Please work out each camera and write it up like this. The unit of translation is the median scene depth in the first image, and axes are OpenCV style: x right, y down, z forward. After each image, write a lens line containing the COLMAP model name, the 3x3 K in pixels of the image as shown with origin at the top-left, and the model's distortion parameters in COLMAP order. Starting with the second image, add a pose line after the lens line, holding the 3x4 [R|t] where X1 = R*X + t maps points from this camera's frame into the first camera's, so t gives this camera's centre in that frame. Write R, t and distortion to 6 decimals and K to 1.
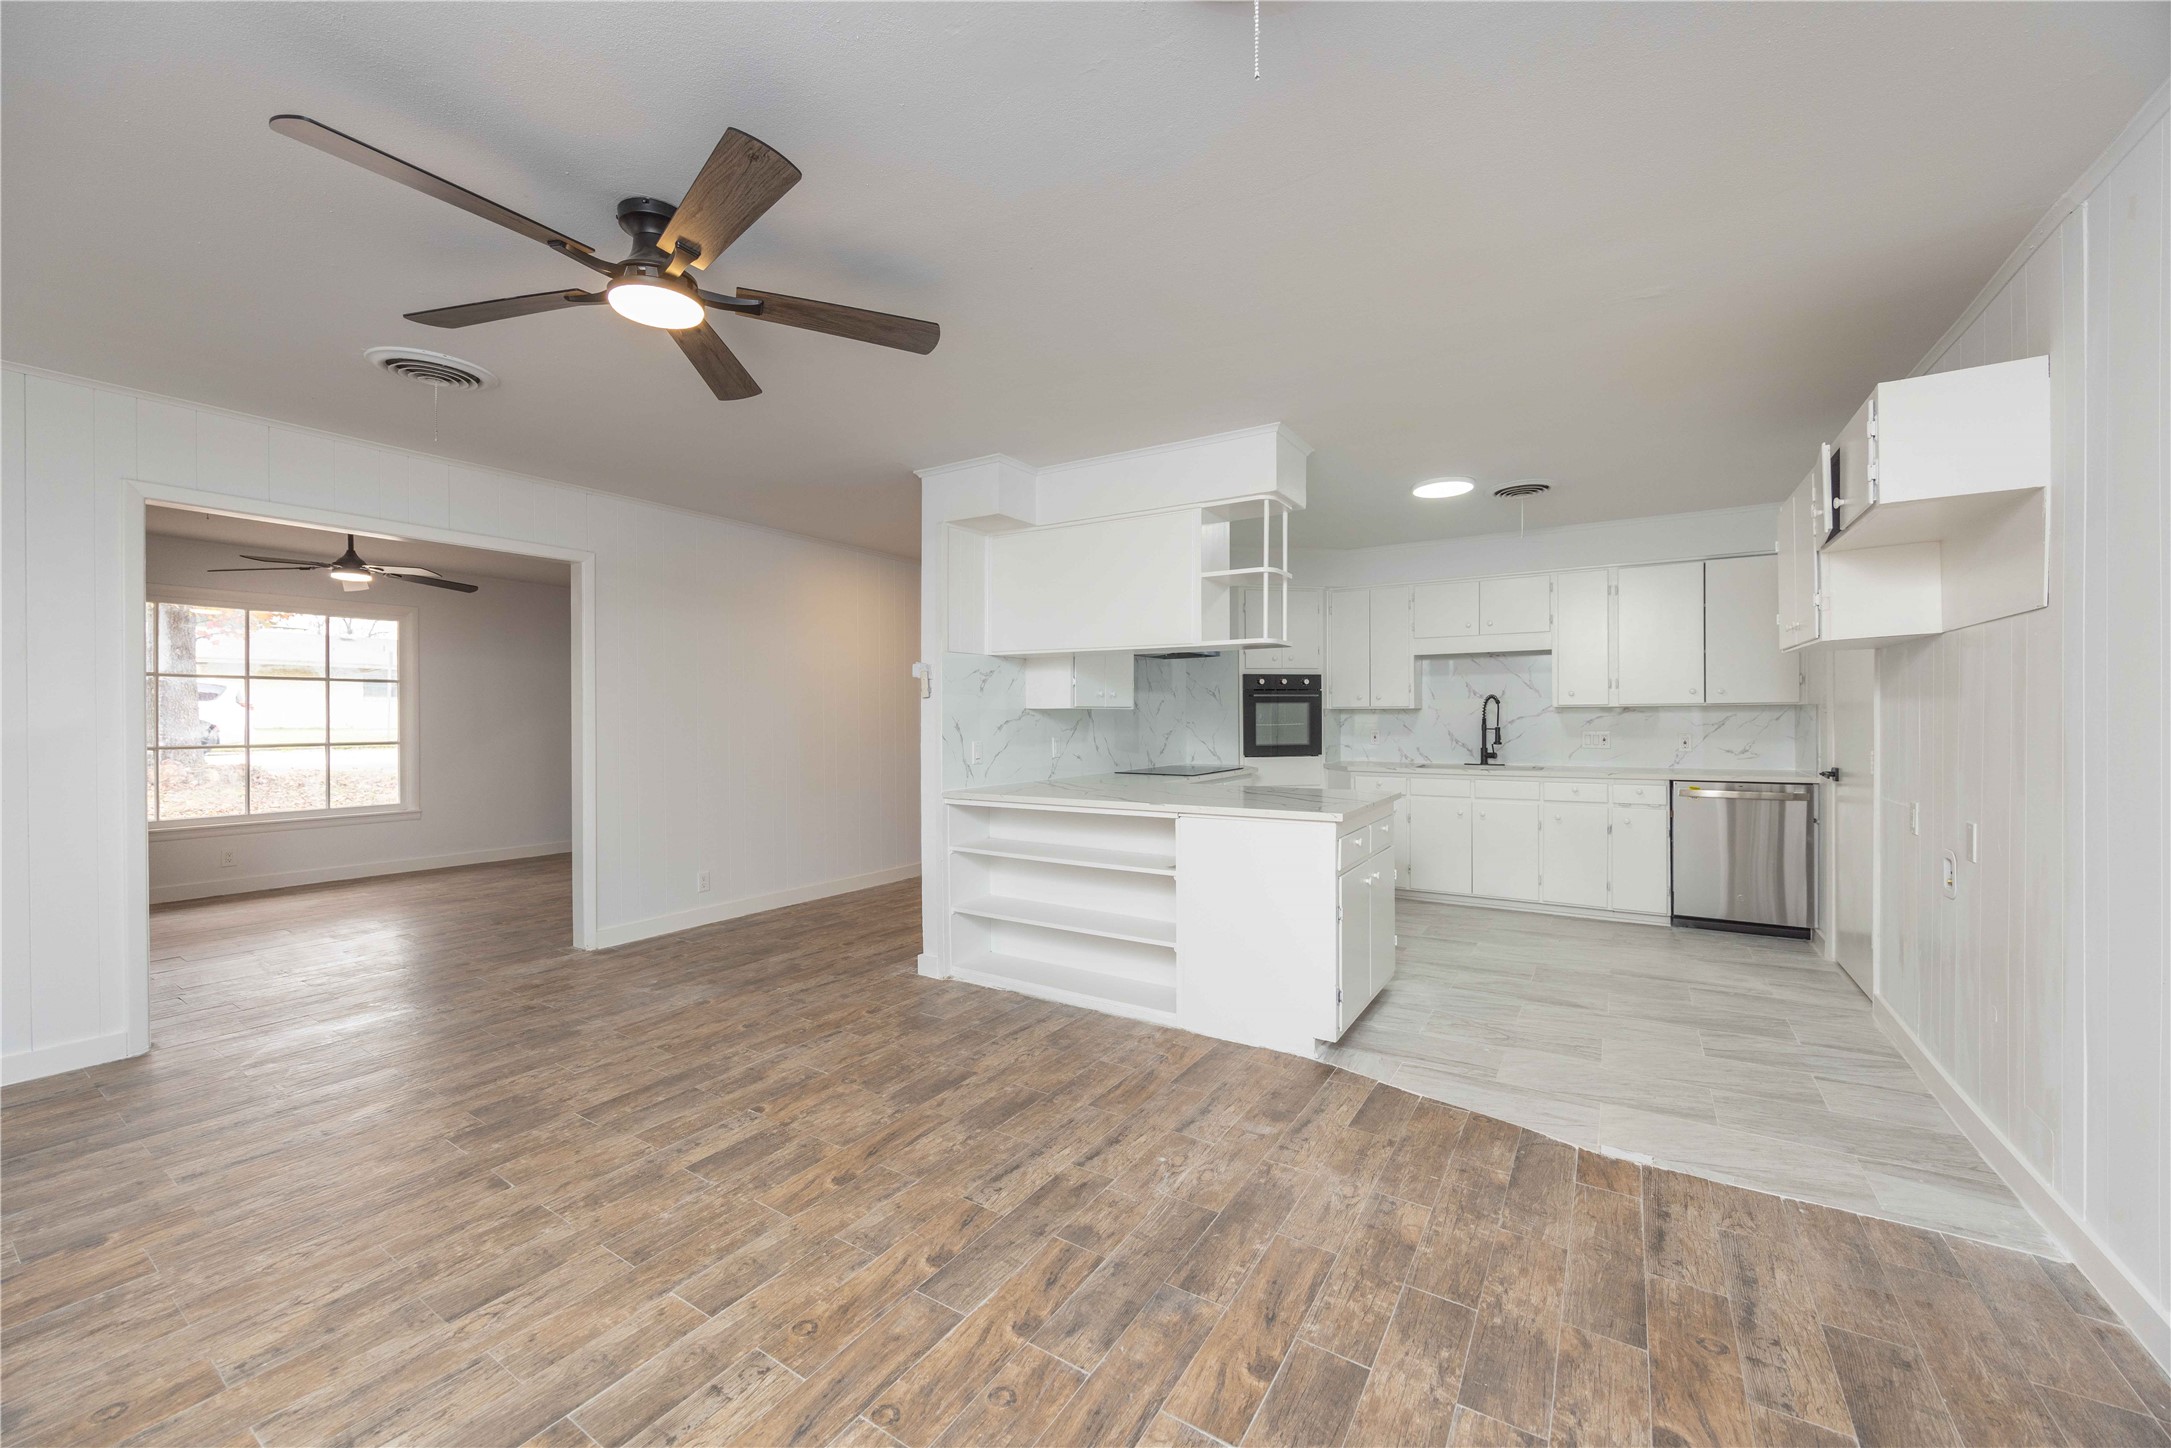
lens RADIAL K [[836.7, 0, 1084.0], [0, 836.7, 714.2], [0, 0, 1]] dist [-0.002740, -0.000243]
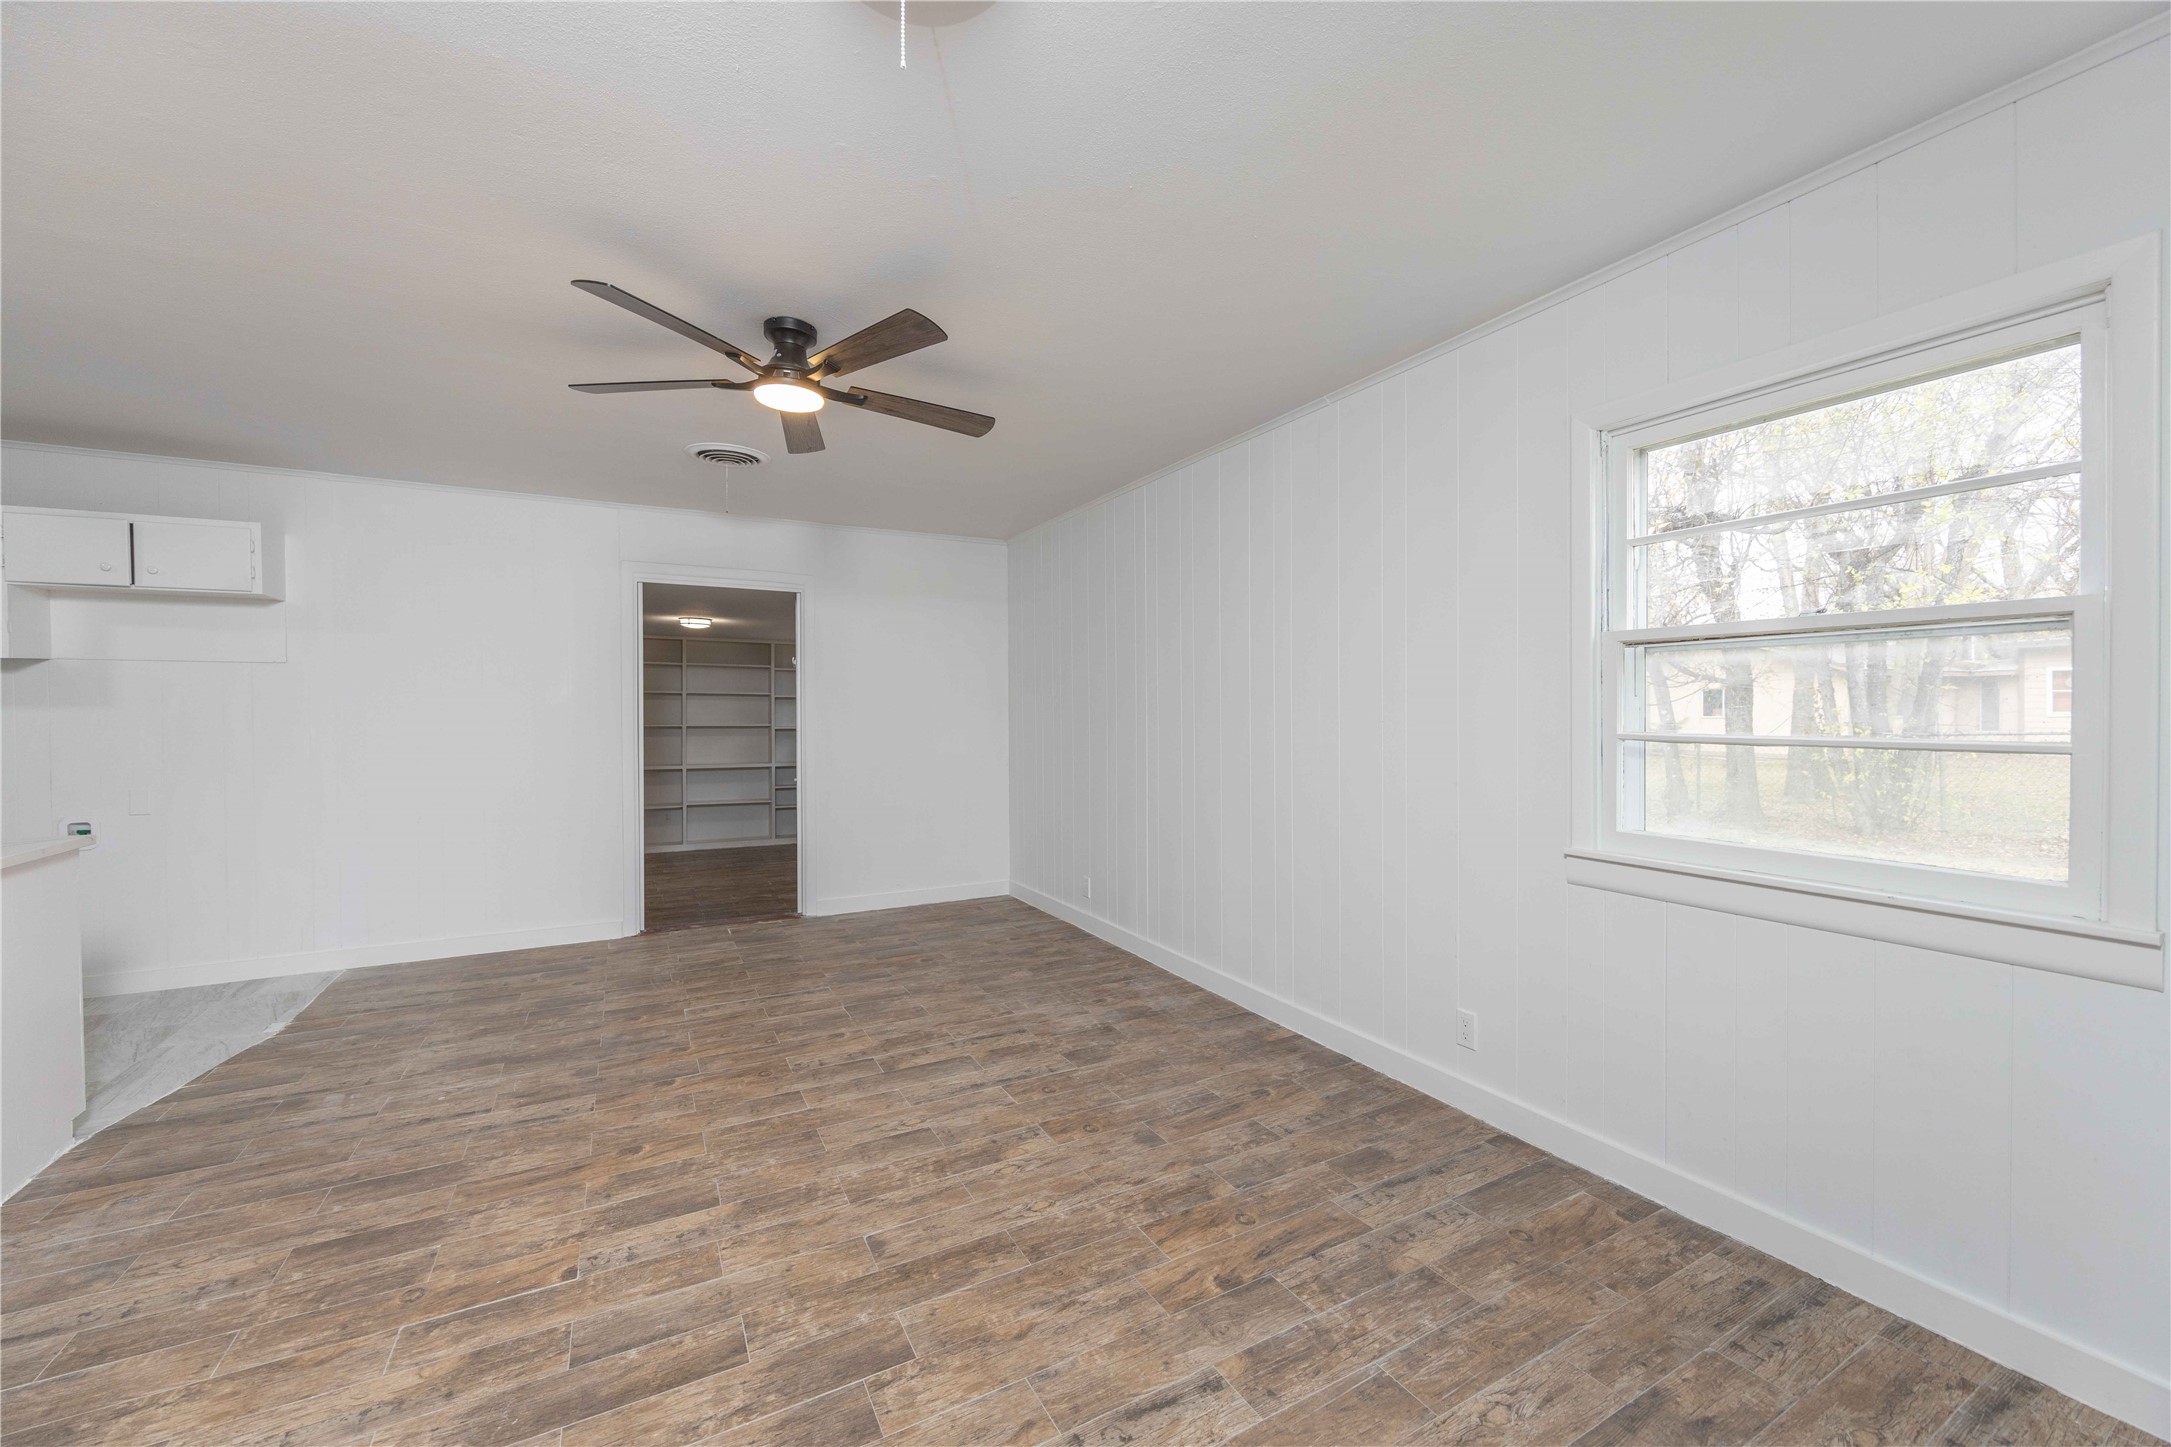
lens RADIAL K [[836.7, 0, 1084.5], [0, 836.7, 720.5], [0, 0, 1]] dist [-0.002740, -0.000243]
pose [[-0.879177, 0.001027, 0.476494, -1.355301], [0.006845, 0.999922, 0.010475, -0.006025], [-0.476446, 0.012471, -0.879115, 1.711851]]
